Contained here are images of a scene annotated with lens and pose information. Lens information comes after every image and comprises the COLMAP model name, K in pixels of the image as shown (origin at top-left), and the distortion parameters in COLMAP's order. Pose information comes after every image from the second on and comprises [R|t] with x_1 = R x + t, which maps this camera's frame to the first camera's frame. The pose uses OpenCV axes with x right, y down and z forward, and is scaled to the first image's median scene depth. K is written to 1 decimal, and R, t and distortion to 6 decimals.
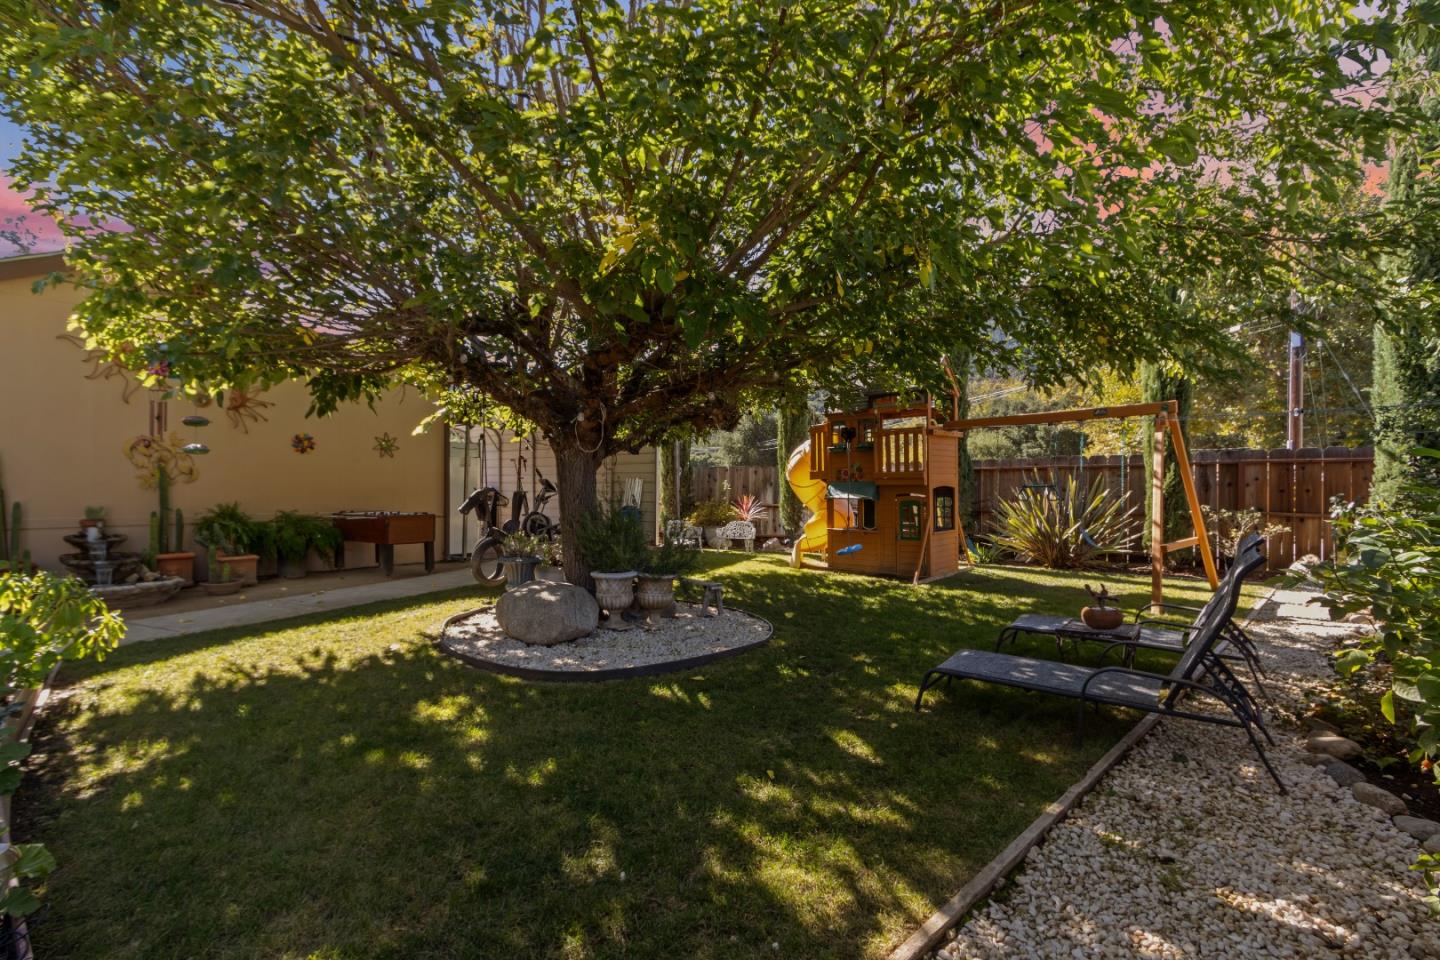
lens RADIAL K [[669.8, 0, 717.5], [0, 669.8, 486.6], [0, 0, 1]] dist [0.002252, -0.000141]
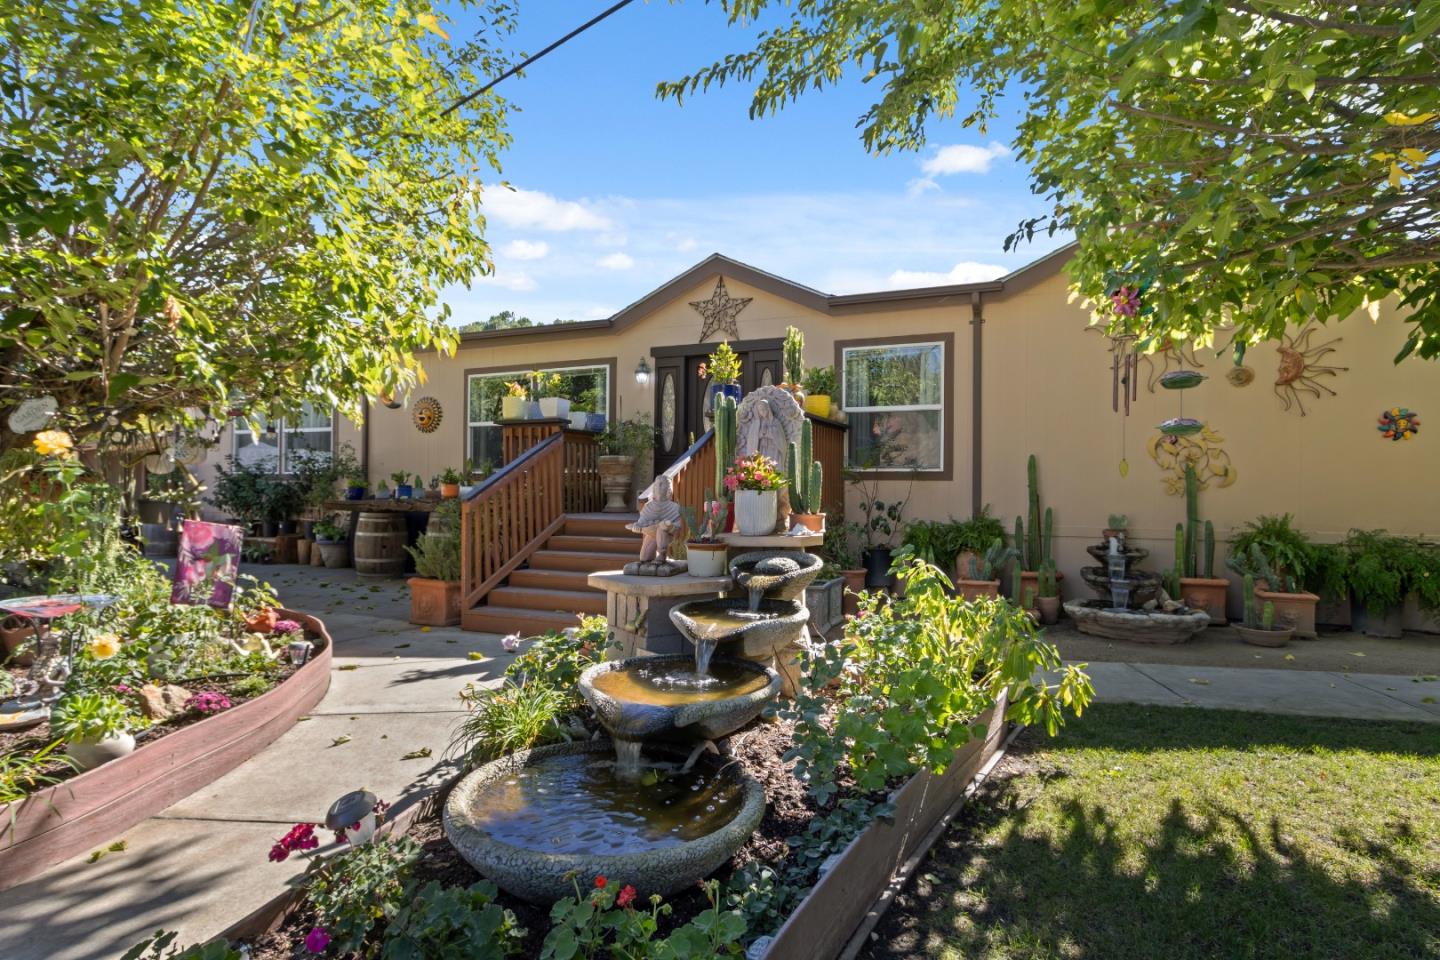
lens RADIAL K [[735.7, 0, 720.4], [0, 735.7, 489.7], [0, 0, 1]] dist [-0.001058, -0.001023]
pose [[0.261126, -0.000919, -0.965304, -0.153451], [-0.005831, 0.999980, -0.002530, 0.003585], [0.965287, 0.006289, 0.261115, 0.267767]]
